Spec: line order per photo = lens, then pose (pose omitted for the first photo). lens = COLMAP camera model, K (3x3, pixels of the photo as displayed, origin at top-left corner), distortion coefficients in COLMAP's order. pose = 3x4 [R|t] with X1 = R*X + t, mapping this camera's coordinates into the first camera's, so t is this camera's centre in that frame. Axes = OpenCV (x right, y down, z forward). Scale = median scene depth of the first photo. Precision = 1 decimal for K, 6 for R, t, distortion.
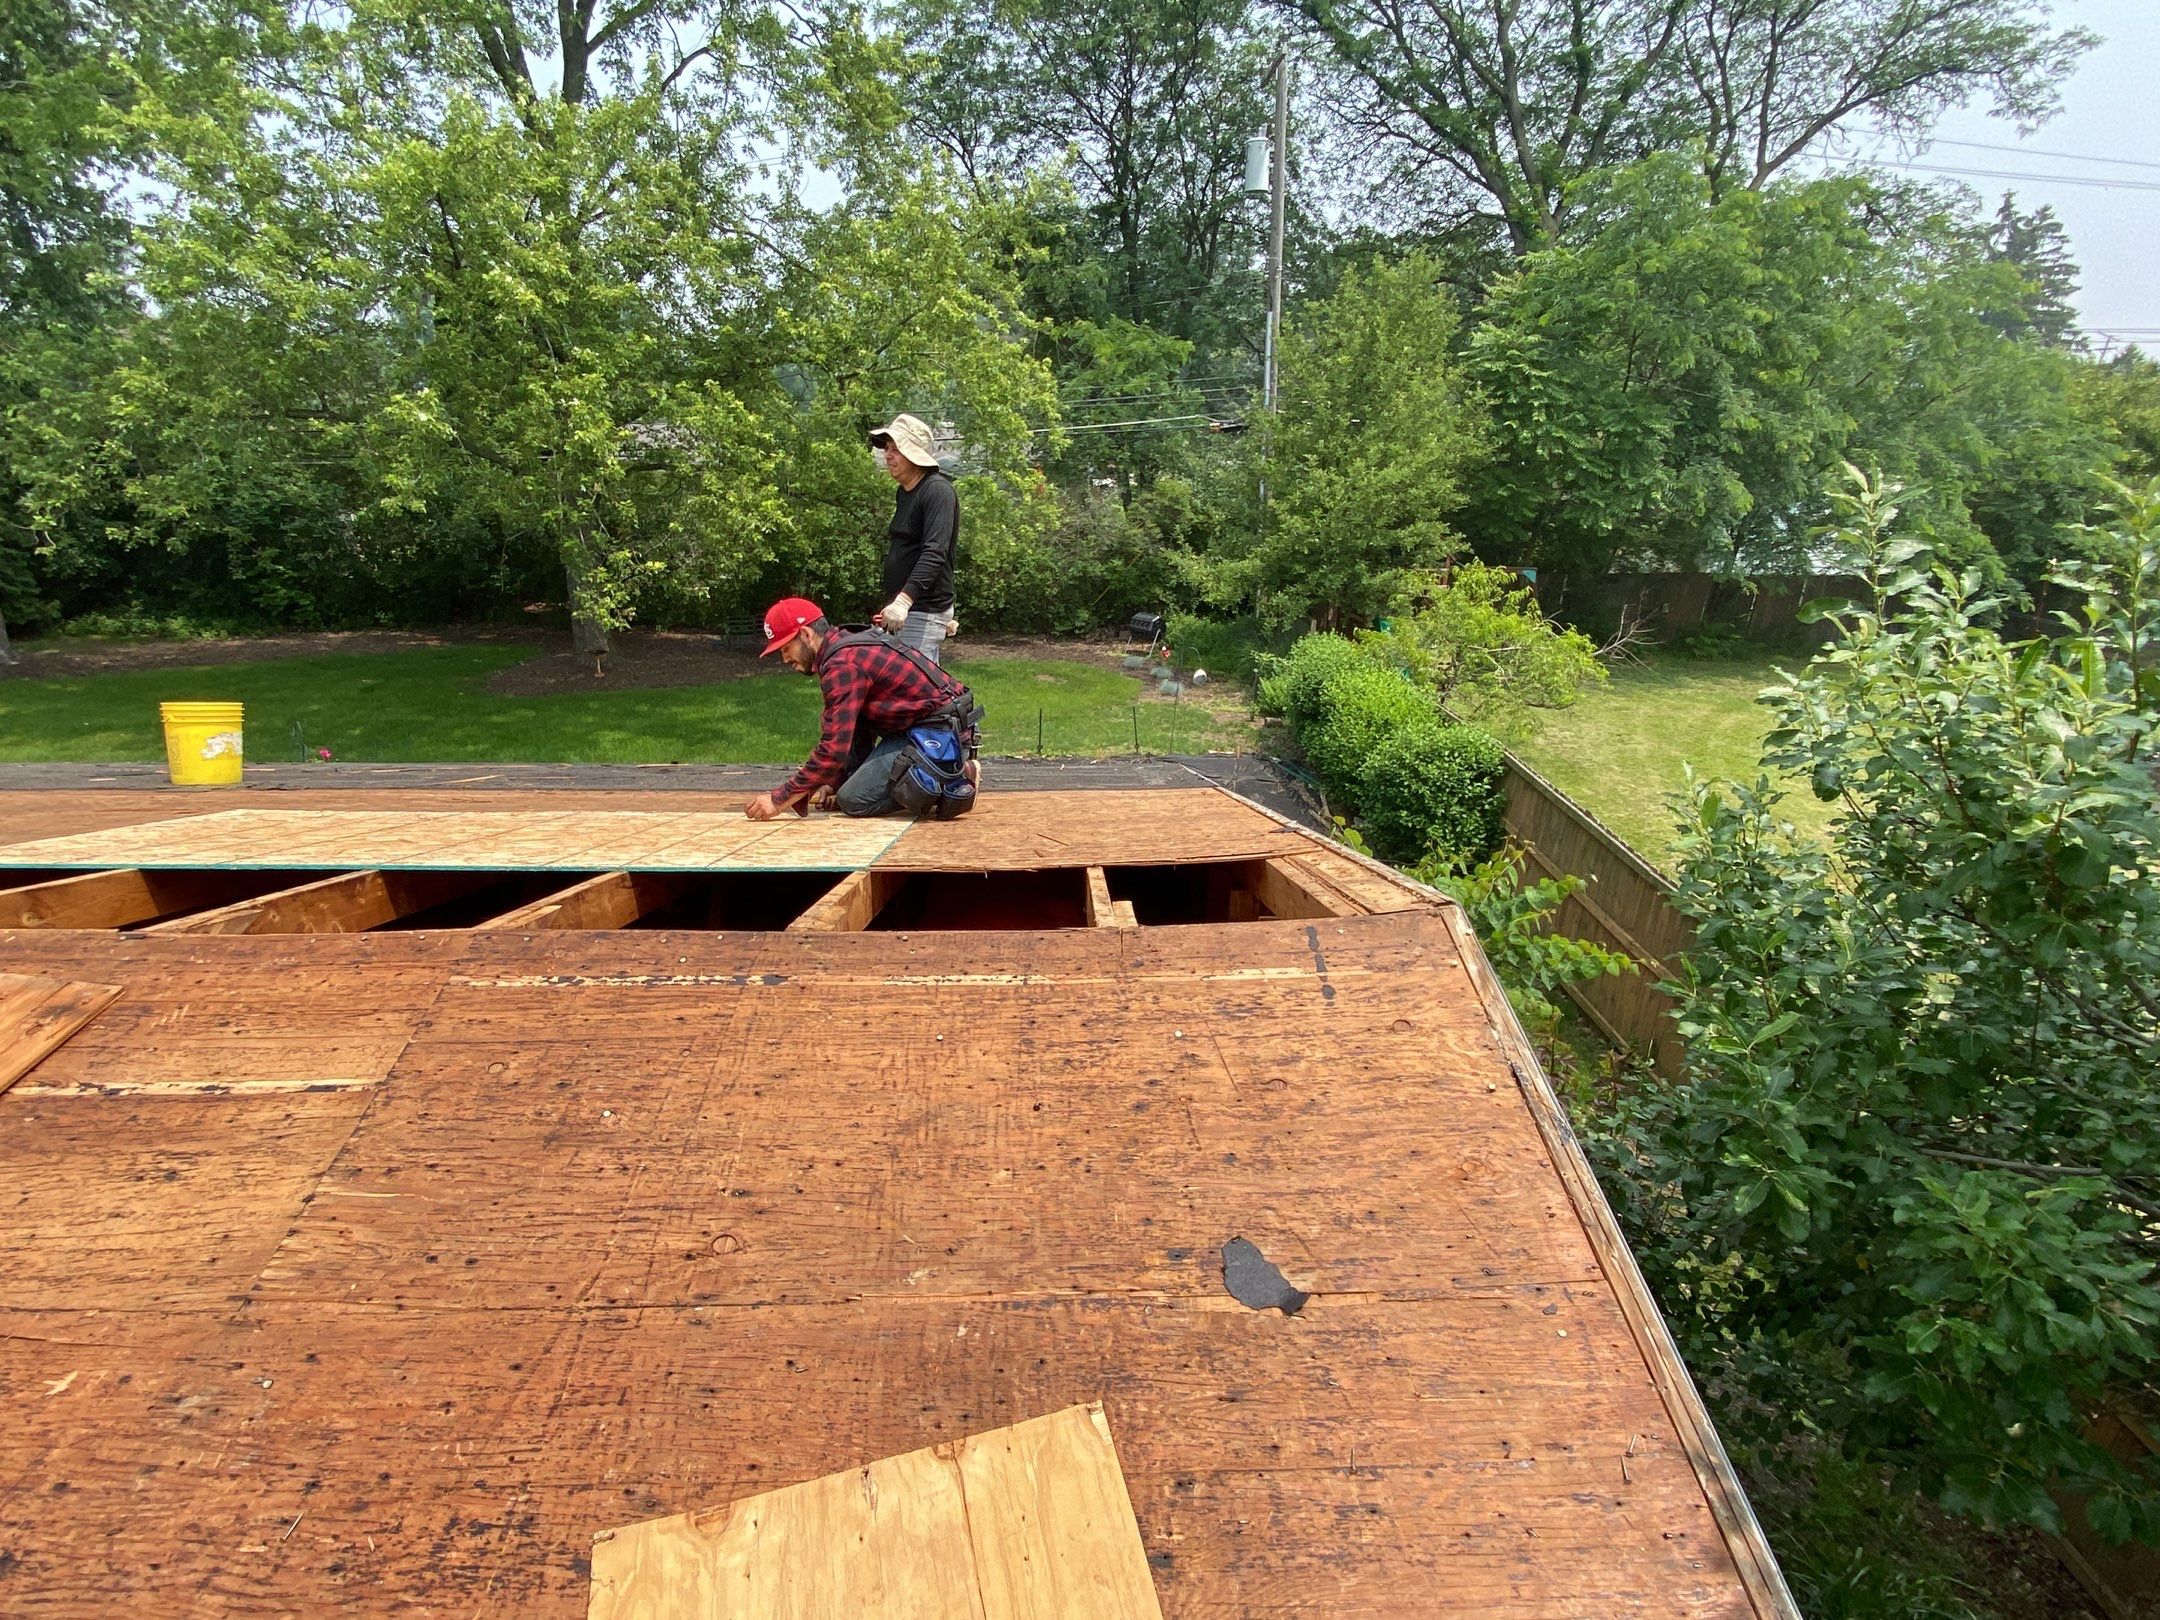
lens RADIAL K [[1119.6, 0, 1076.7], [0, 1119.6, 811.6], [0, 0, 1]] dist [0.014181, -0.013997]
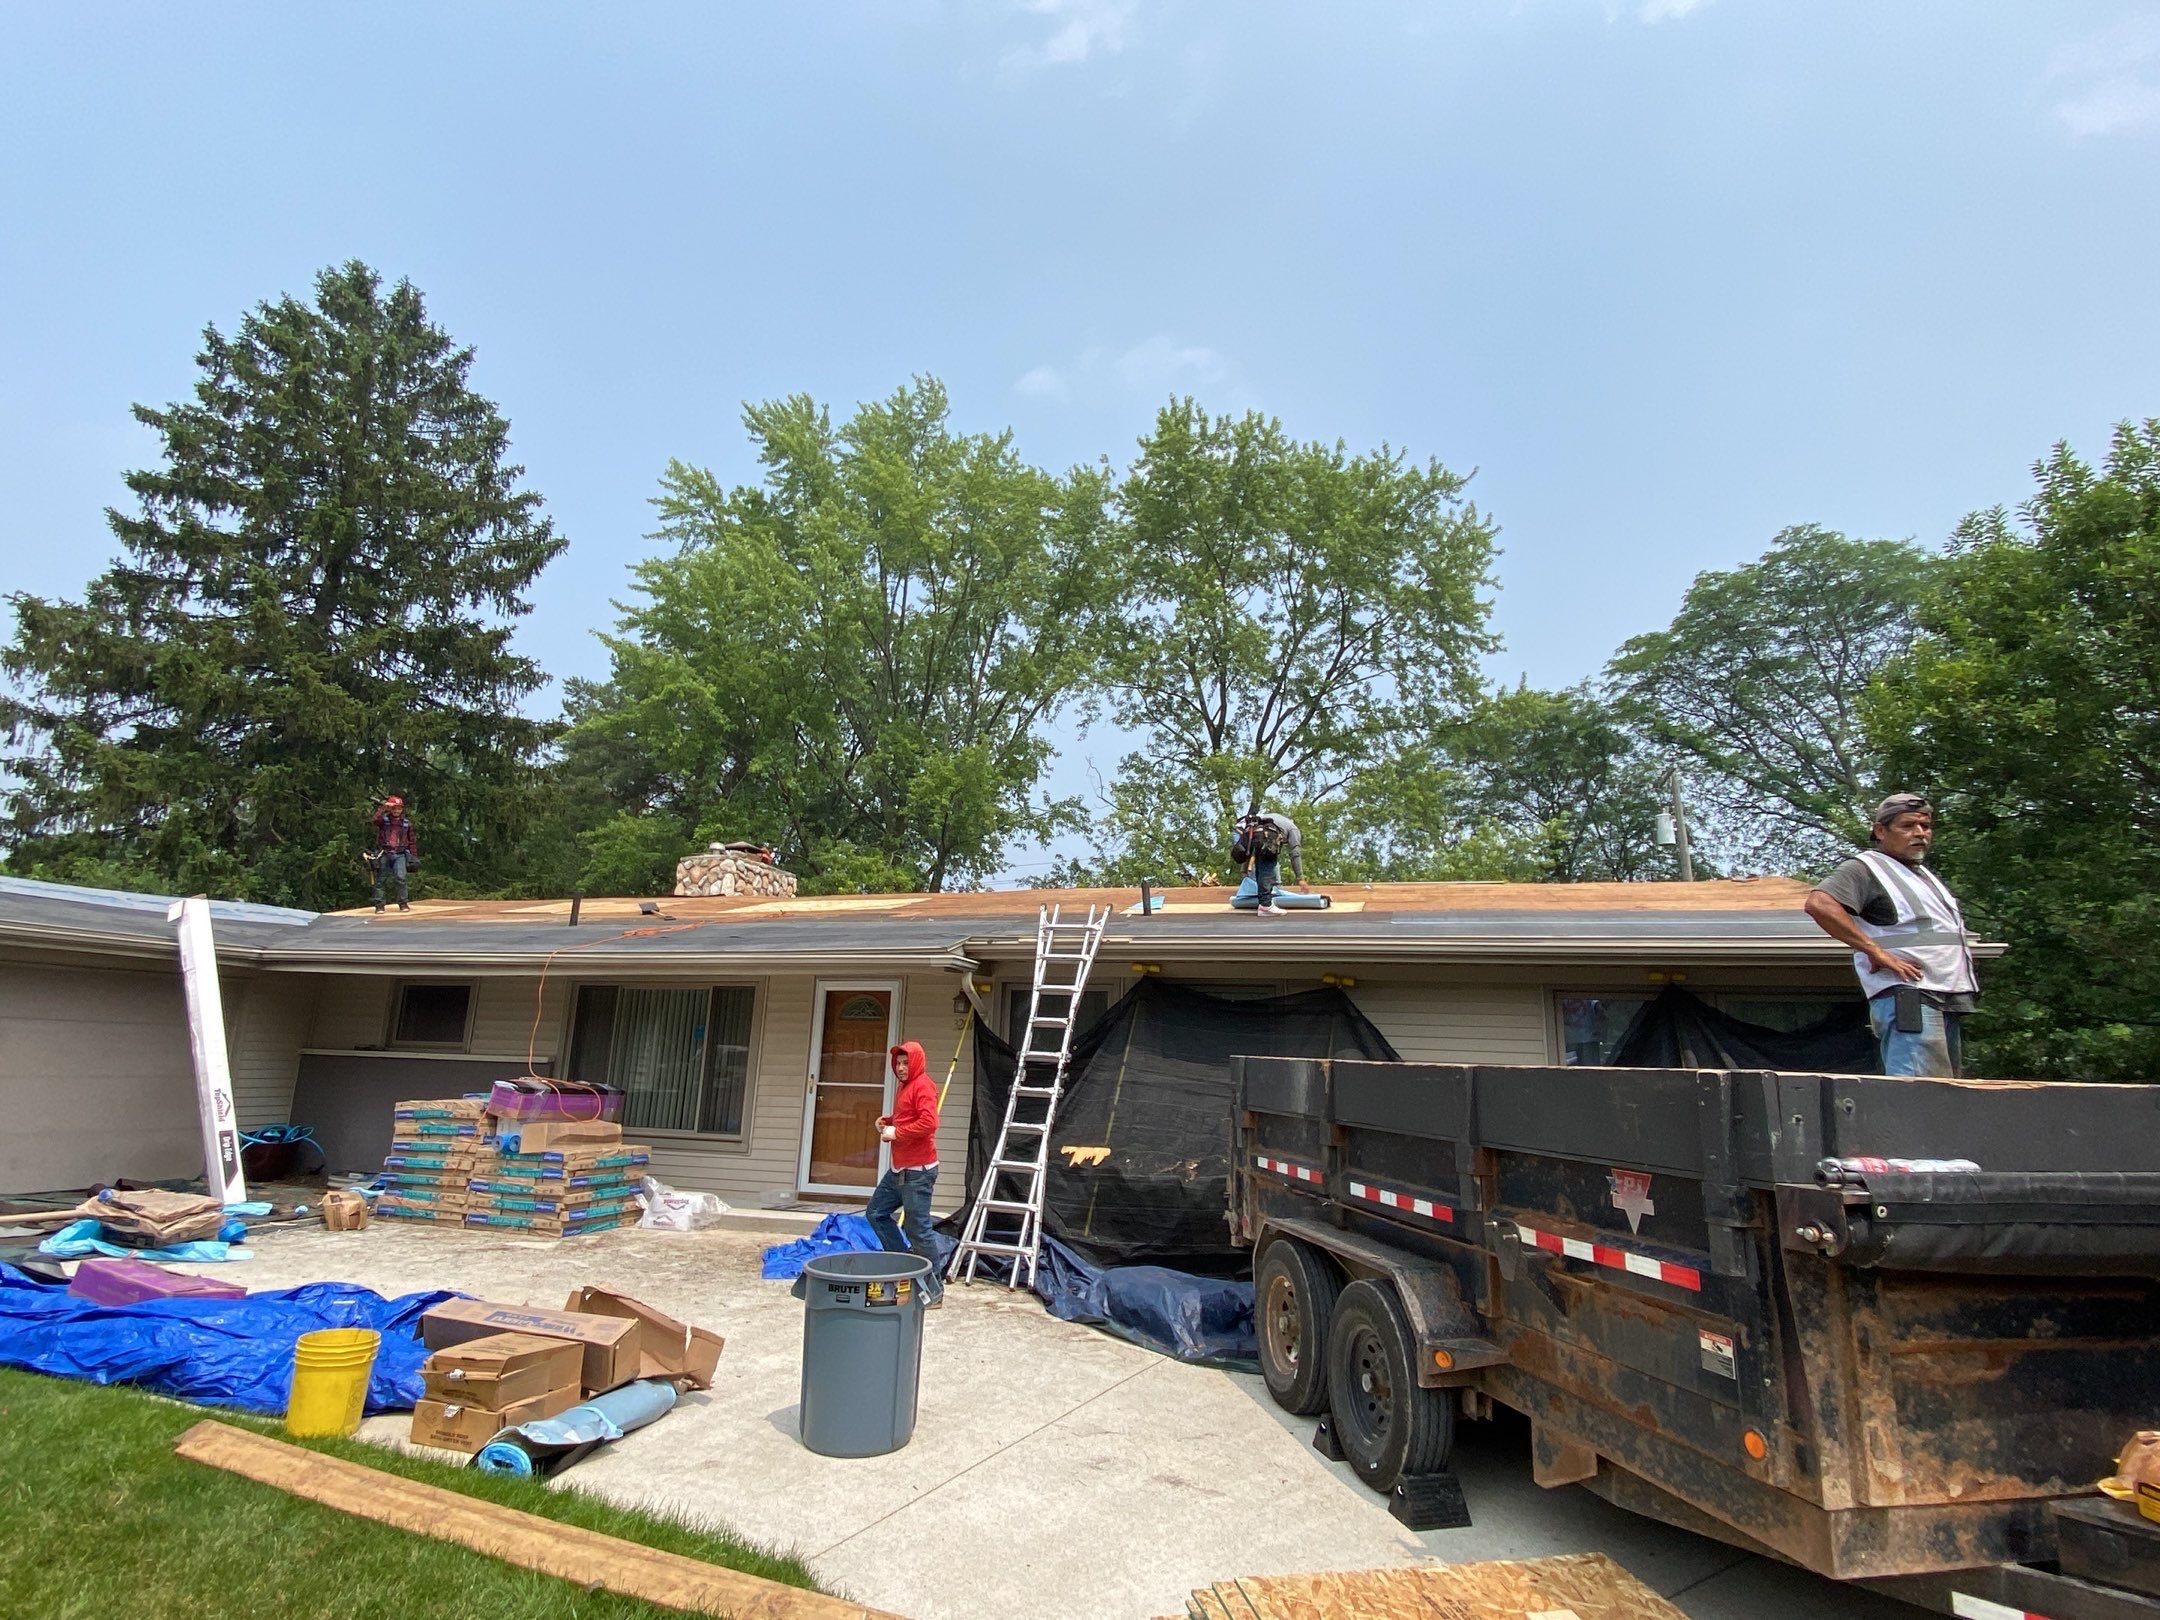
lens RADIAL K [[1119.6, 0, 1078.5], [0, 1119.6, 805.2], [0, 0, 1]] dist [0.014181, -0.013997]
pose [[0.951376, -0.048986, -0.304113, -0.100405], [-0.126134, 0.838756, -0.529697, 0.227748], [0.281024, 0.542300, 0.791793, -0.334067]]
